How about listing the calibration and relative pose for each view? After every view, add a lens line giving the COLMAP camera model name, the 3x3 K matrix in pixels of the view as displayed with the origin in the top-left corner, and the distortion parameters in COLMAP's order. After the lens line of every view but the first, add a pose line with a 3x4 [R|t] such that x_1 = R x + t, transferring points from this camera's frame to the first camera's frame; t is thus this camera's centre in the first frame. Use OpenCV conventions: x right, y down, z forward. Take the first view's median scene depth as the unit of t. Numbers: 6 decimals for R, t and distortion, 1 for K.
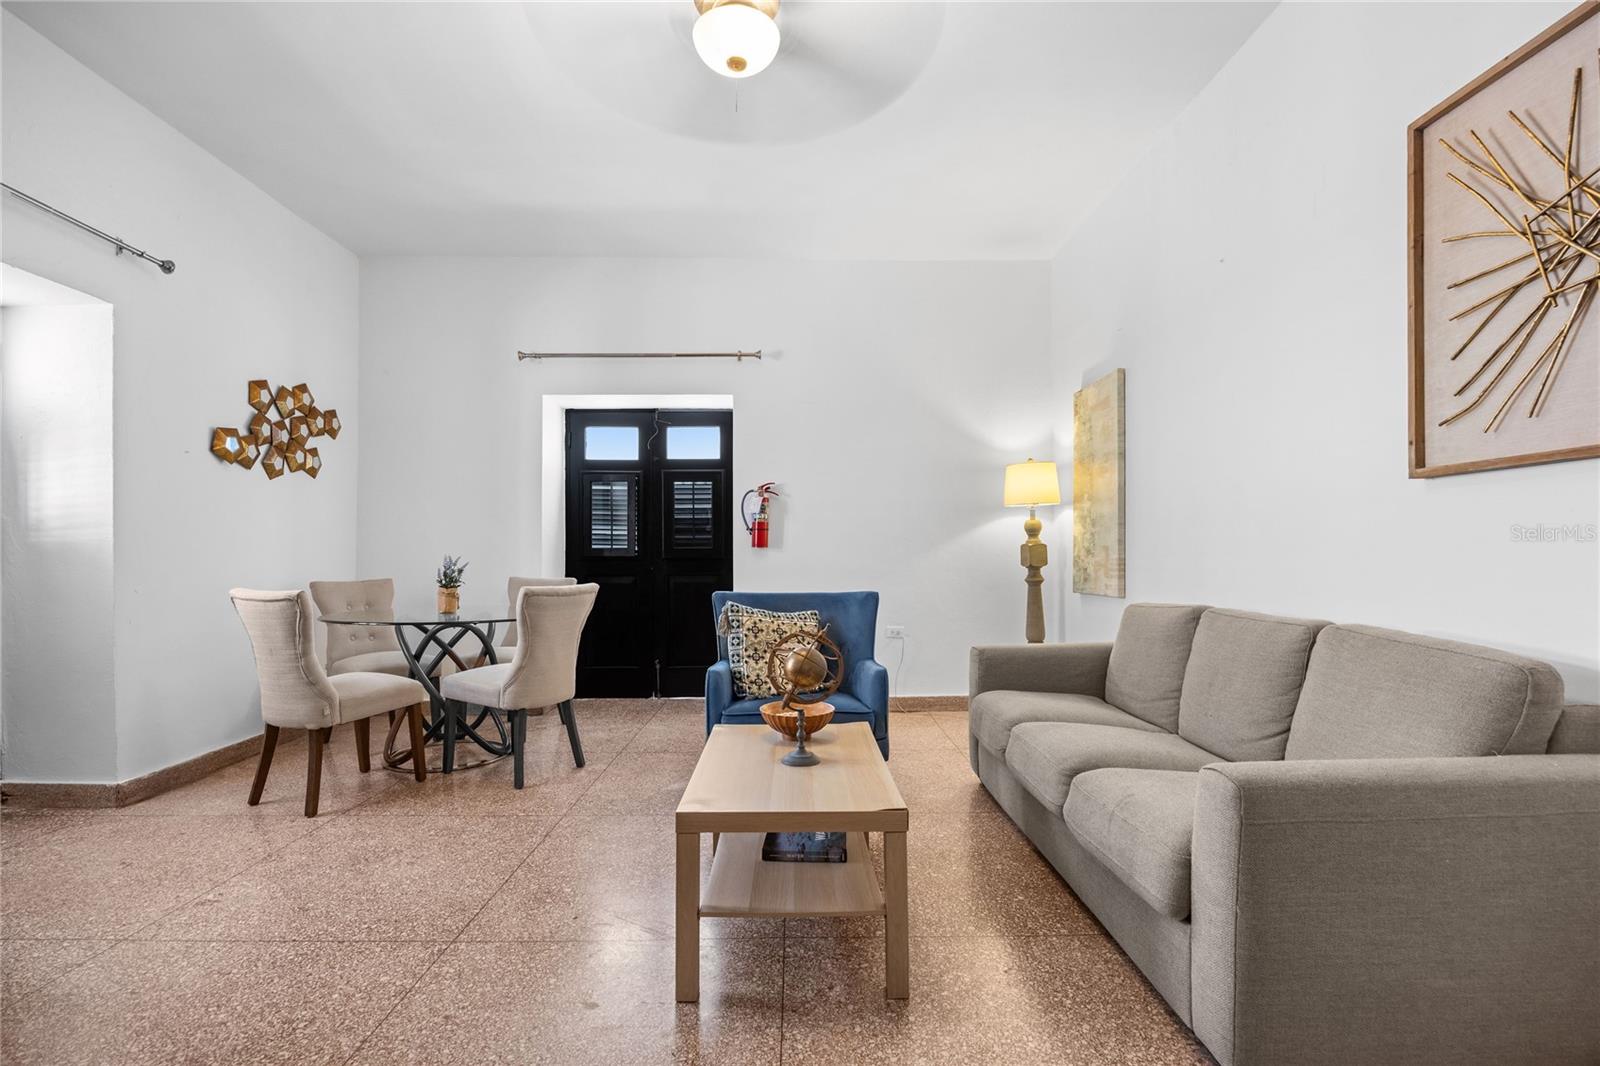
lens RADIAL K [[750.2, 0, 807.8], [0, 750.2, 554.7], [0, 0, 1]] dist [-0.014021, 0.000300]
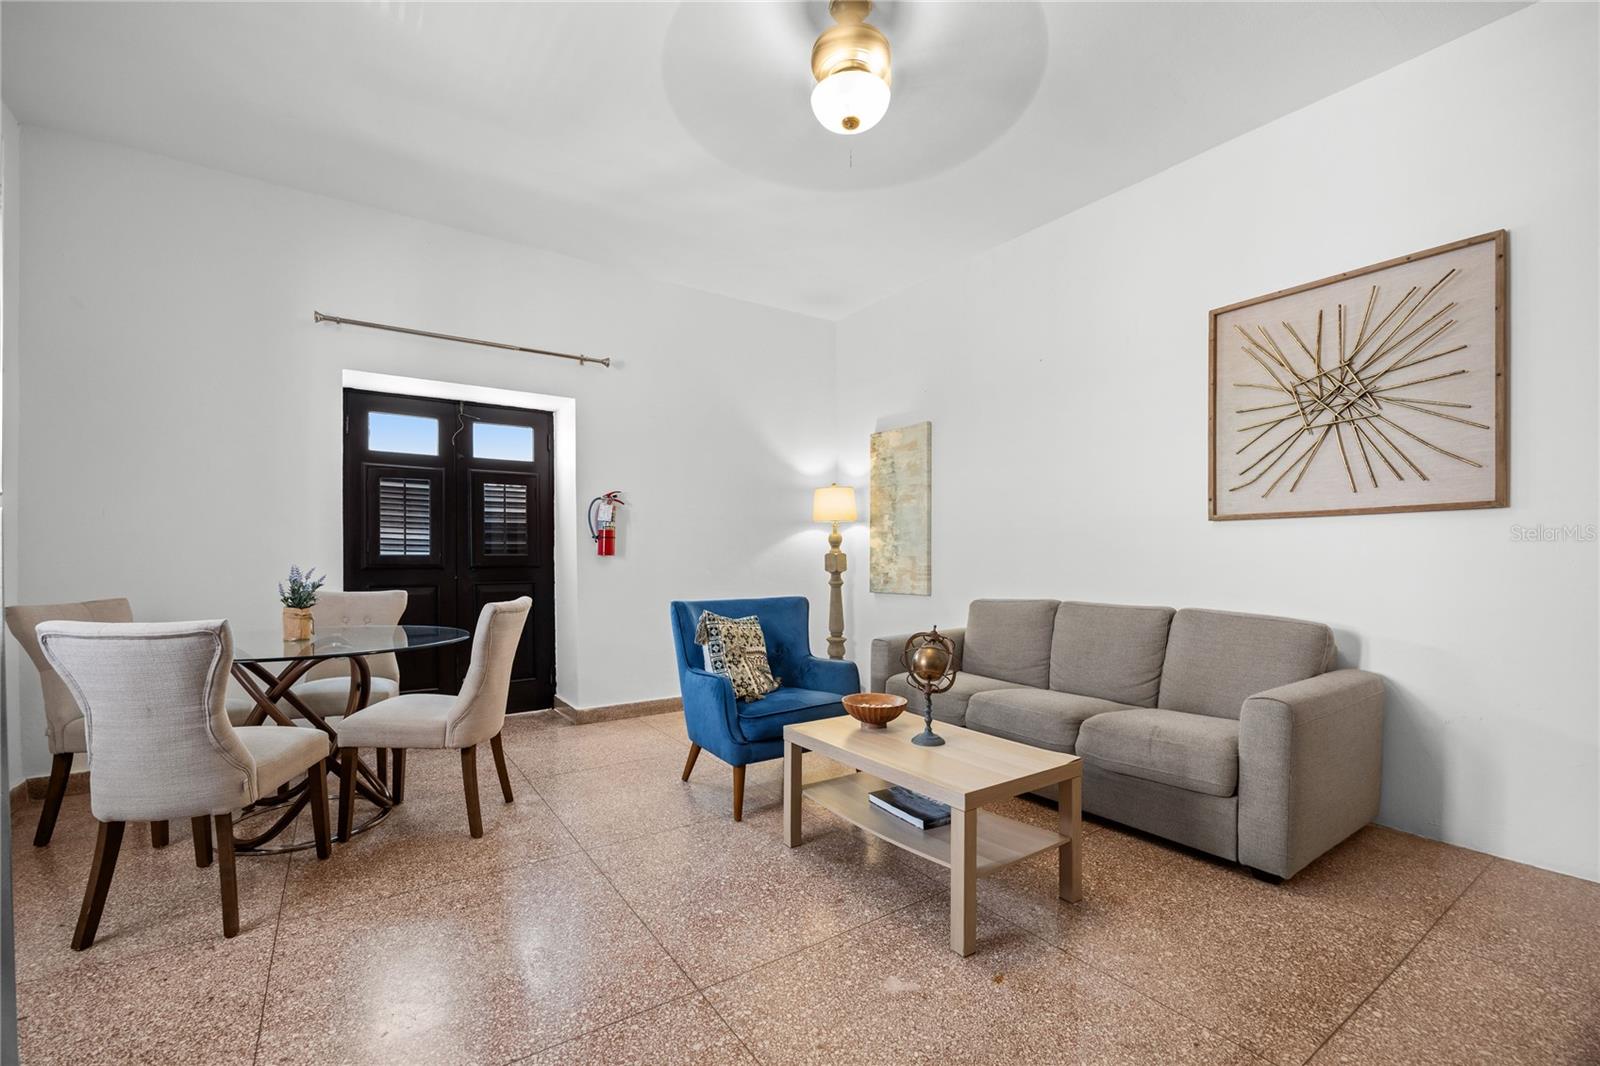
lens RADIAL K [[683.3, 0, 802.4], [0, 683.3, 564.1], [0, 0, 1]] dist [-0.015362, -0.000019]
pose [[0.829411, -0.003821, 0.558626, -0.422057], [-0.001901, 0.999952, 0.009662, -0.008696], [-0.558636, -0.009076, 0.829363, 0.118585]]
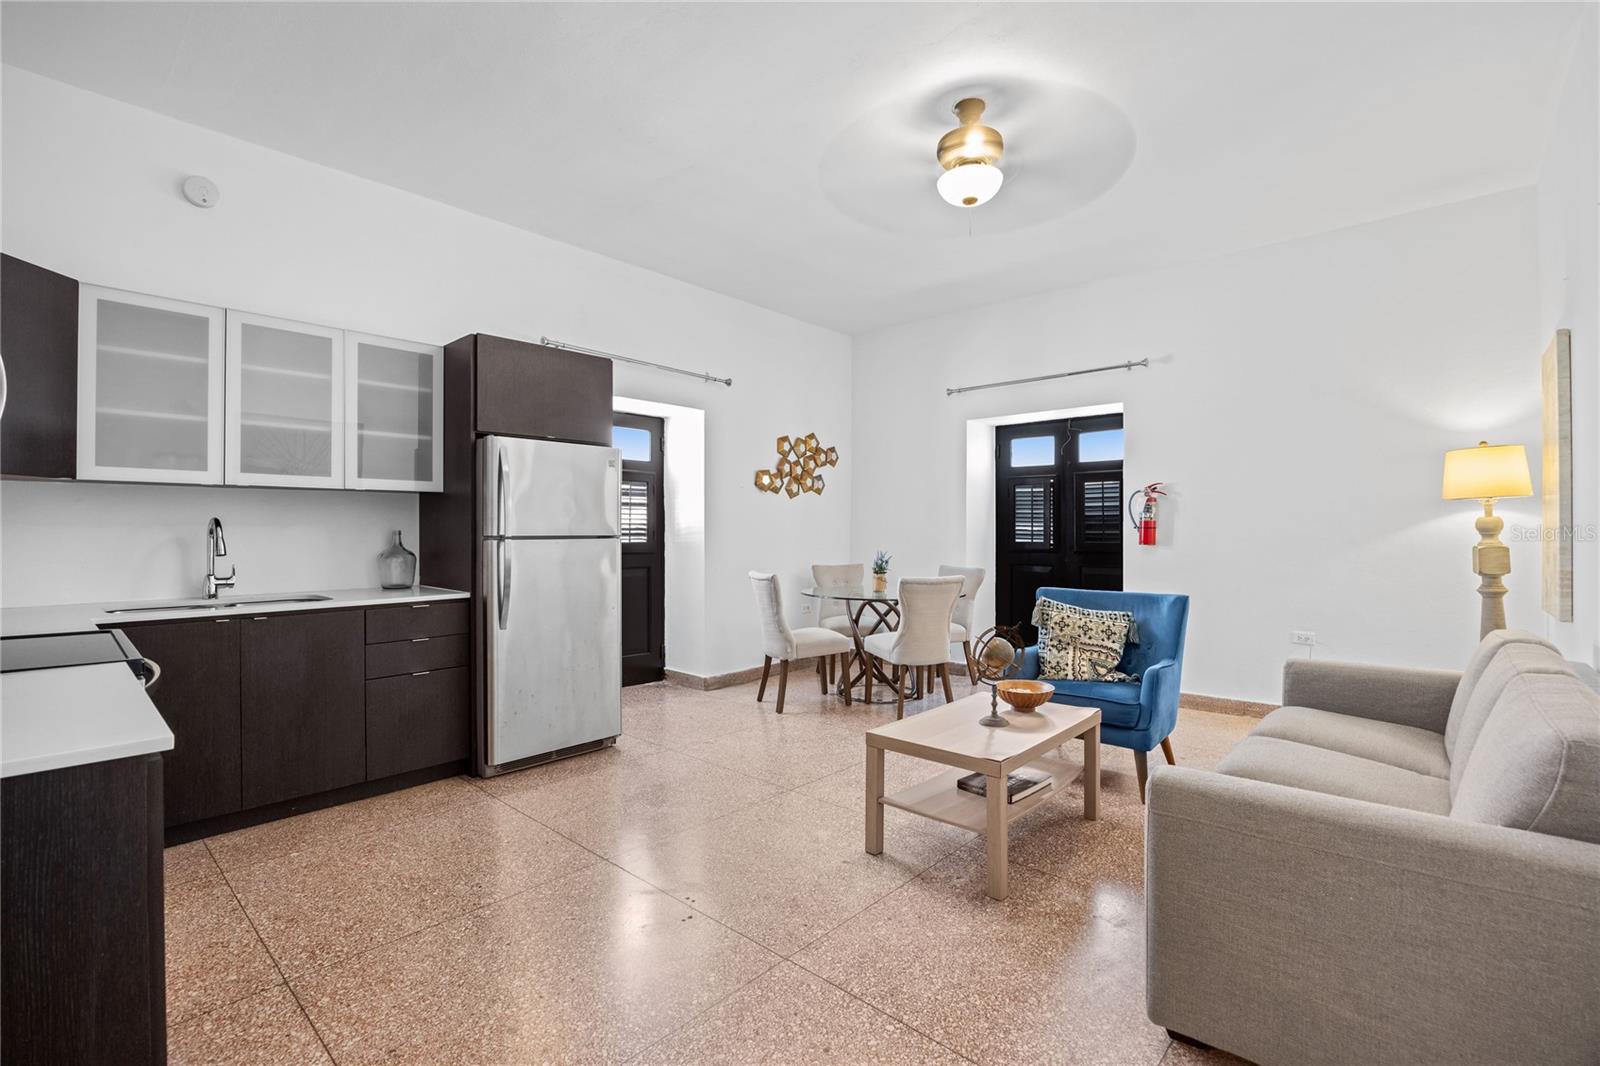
lens RADIAL K [[735.7, 0, 797.9], [0, 735.7, 528.1], [0, 0, 1]] dist [-0.011452, 0.000183]
pose [[0.722435, -0.000888, -0.691438, 0.349646], [0.000056, 0.999999, -0.001225, -0.037888], [0.691439, 0.000846, 0.722434, -0.099813]]
